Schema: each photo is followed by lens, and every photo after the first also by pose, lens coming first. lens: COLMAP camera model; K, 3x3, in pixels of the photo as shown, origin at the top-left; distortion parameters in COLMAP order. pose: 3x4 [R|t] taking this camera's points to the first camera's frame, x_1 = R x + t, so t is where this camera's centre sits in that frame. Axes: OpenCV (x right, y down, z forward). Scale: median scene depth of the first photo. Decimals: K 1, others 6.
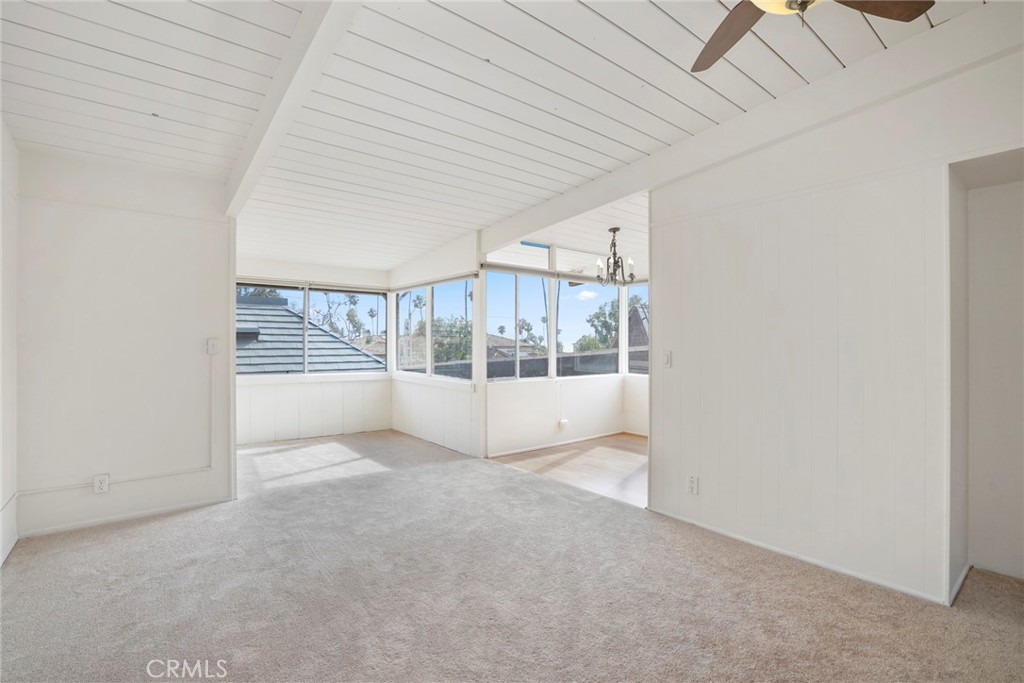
lens RADIAL K [[478.0, 0, 505.6], [0, 478.0, 342.9], [0, 0, 1]] dist [-0.053723, 0.019987]
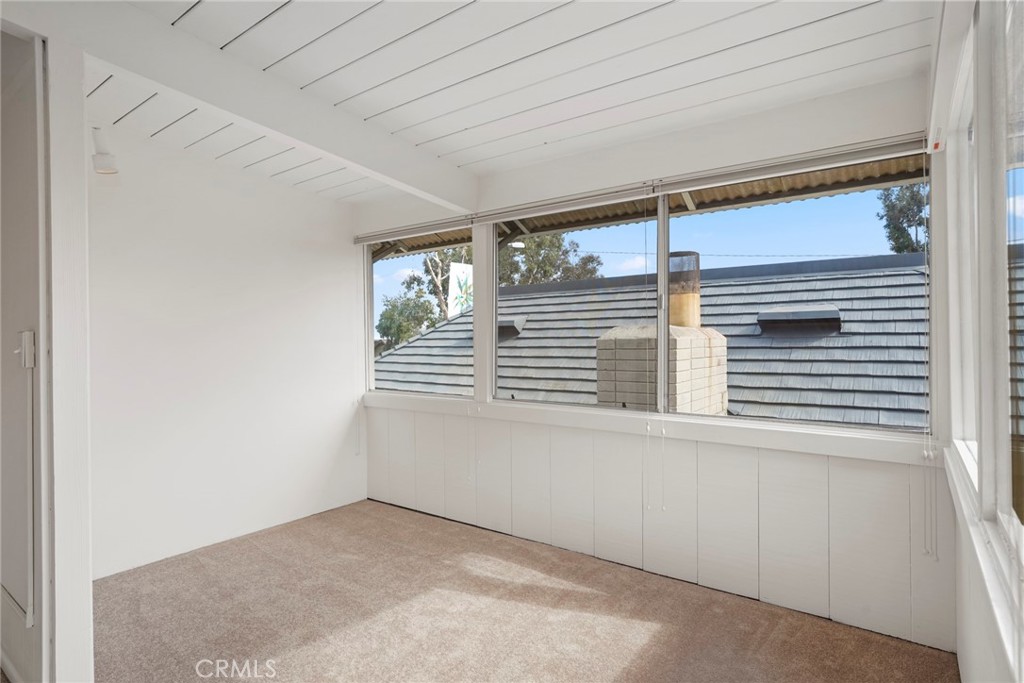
lens RADIAL K [[539.2, 0, 517.1], [0, 539.2, 354.5], [0, 0, 1]] dist [-0.003191, -0.000298]
pose [[0.270546, 0.023765, -0.962414, -0.010272], [0.007840, 0.999608, 0.026887, 0.001139], [0.962675, -0.014820, 0.270254, 0.788491]]
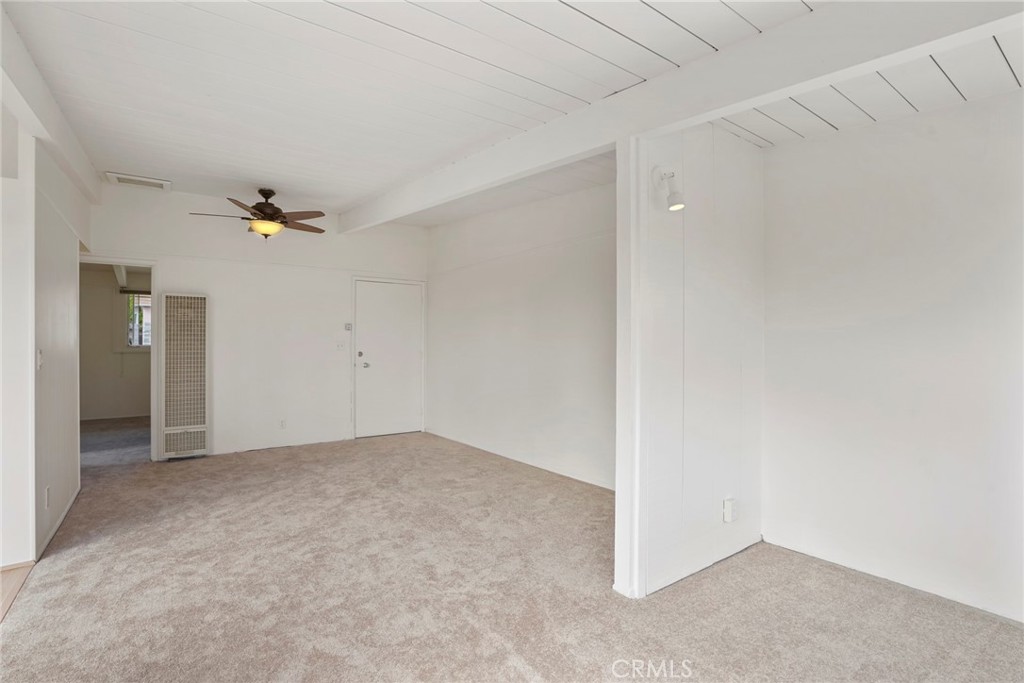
lens RADIAL K [[489.3, 0, 512.0], [0, 489.3, 341.5], [0, 0, 1]] dist [-0.050558, 0.022996]
pose [[-0.999283, -0.000665, 0.037847, -0.286851], [-0.000913, 0.999978, -0.006516, 0.004328], [-0.037842, -0.006546, -0.999262, 1.030417]]
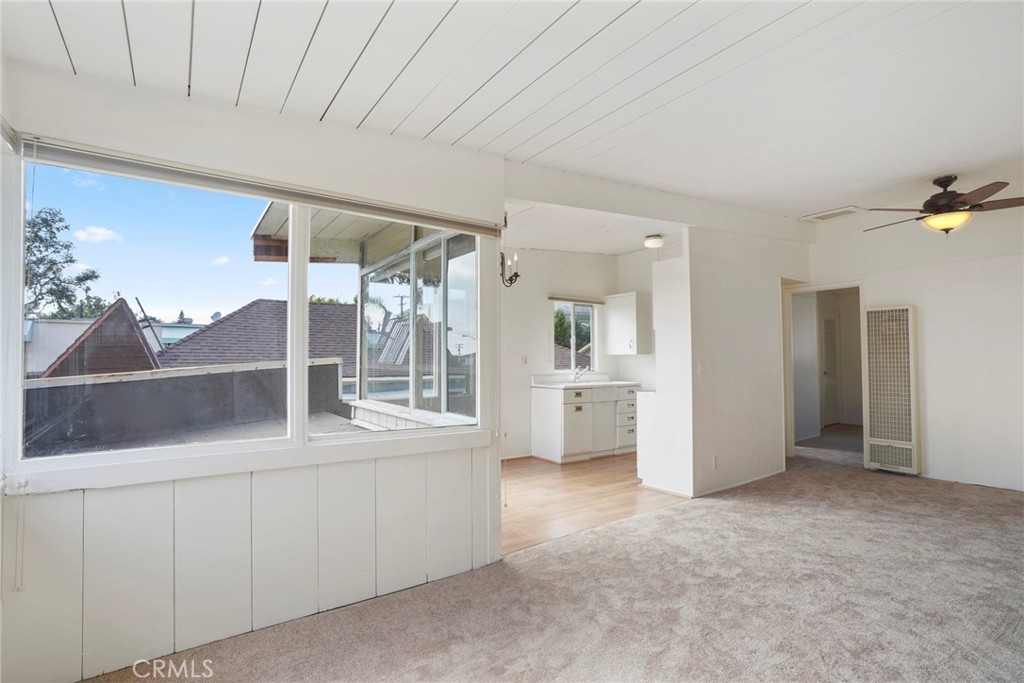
lens RADIAL K [[478.0, 0, 505.6], [0, 478.0, 342.9], [0, 0, 1]] dist [-0.053723, 0.019987]
pose [[0.053663, 0.035797, 0.997917, -0.534534], [0.001584, 0.999353, -0.035934, 0.006484], [-0.998558, 0.003509, 0.053571, 0.835743]]
